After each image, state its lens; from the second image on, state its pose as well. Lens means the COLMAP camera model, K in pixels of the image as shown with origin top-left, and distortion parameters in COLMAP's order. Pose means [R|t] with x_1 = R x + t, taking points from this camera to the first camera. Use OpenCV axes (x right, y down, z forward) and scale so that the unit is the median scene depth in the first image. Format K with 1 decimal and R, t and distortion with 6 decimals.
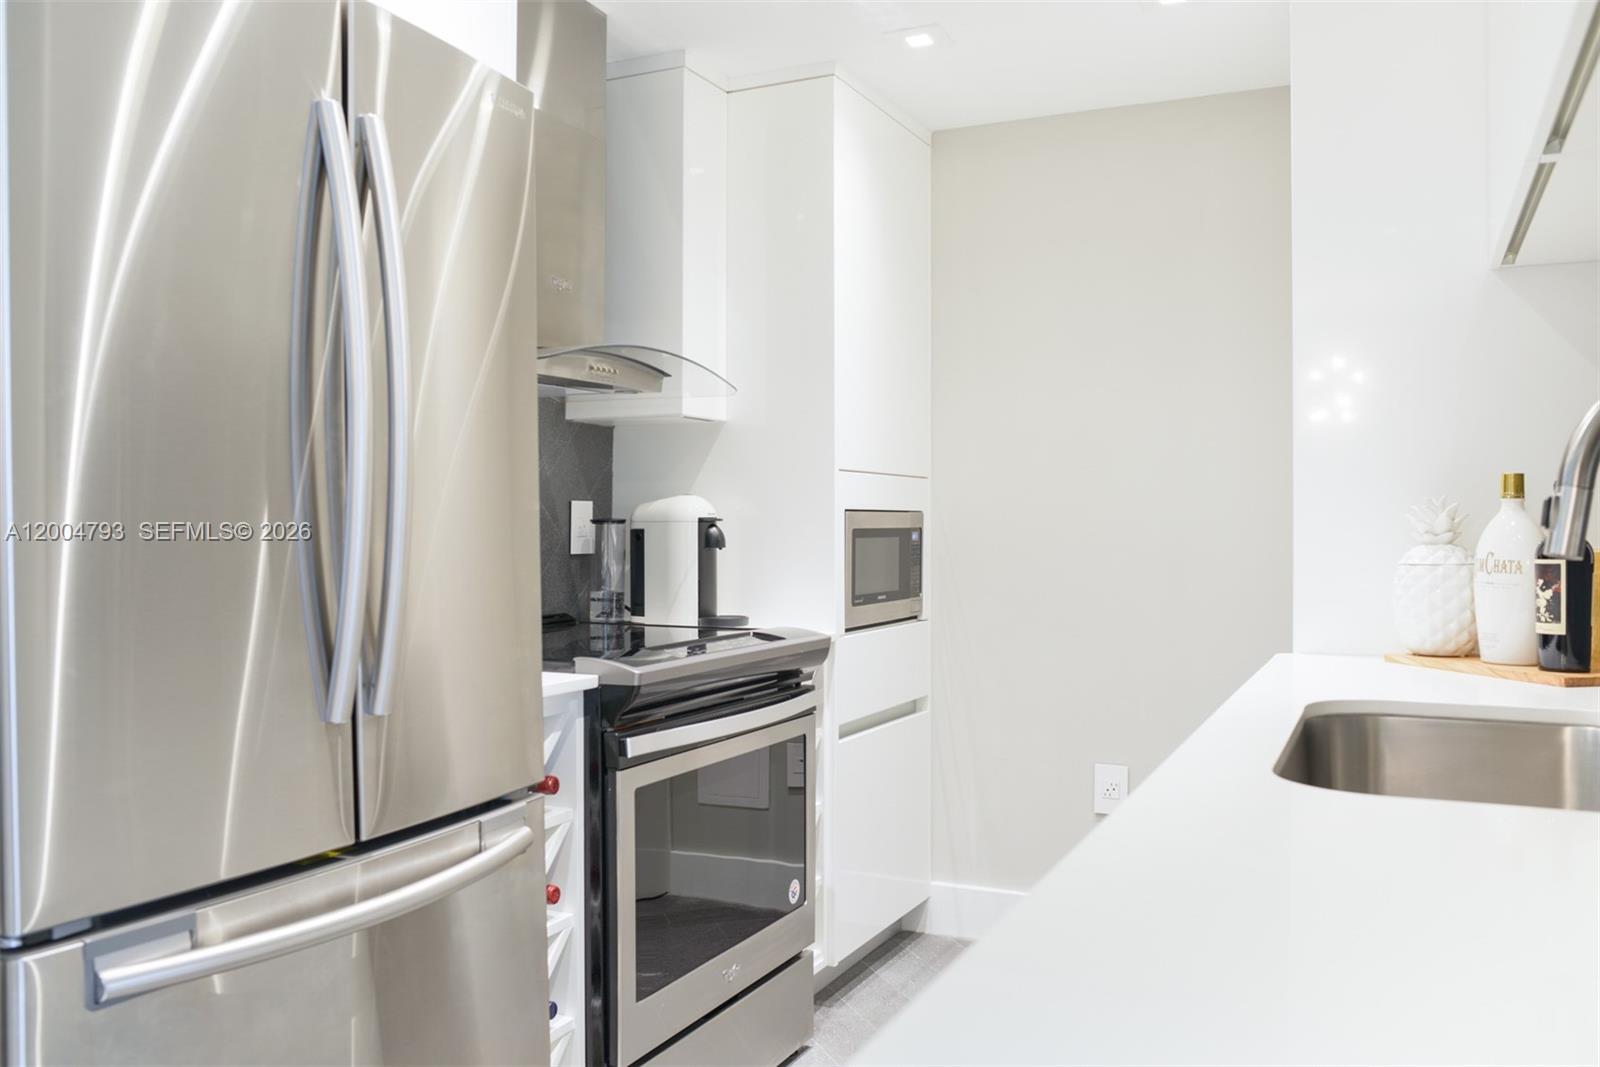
lens RADIAL K [[1321.2, 0, 800.0], [0, 1321.2, 533.5], [0, 0, 1]] dist [-0.027850, 0.004683]
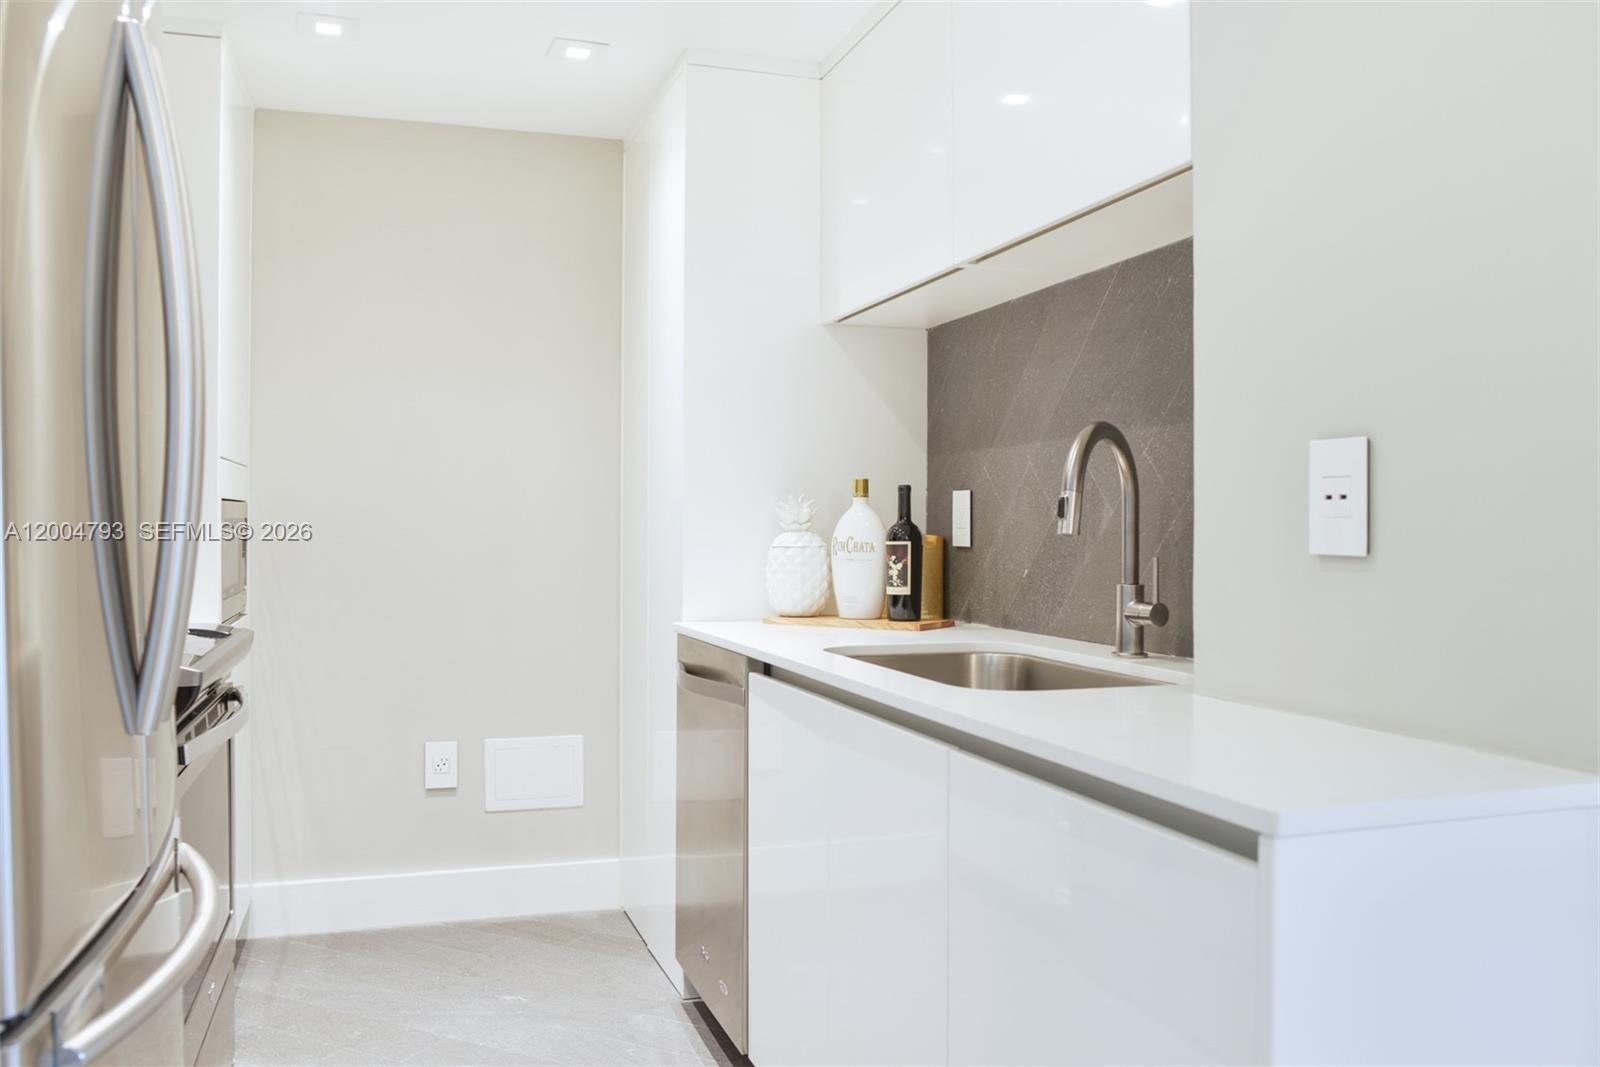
lens RADIAL K [[1321.2, 0, 800.0], [0, 1321.2, 533.5], [0, 0, 1]] dist [-0.027850, 0.004683]
pose [[0.732652, -0.003915, 0.680592, -0.436236], [0.000959, 0.999988, 0.004721, 0.004421], [-0.680603, -0.002806, 0.732647, 0.038011]]
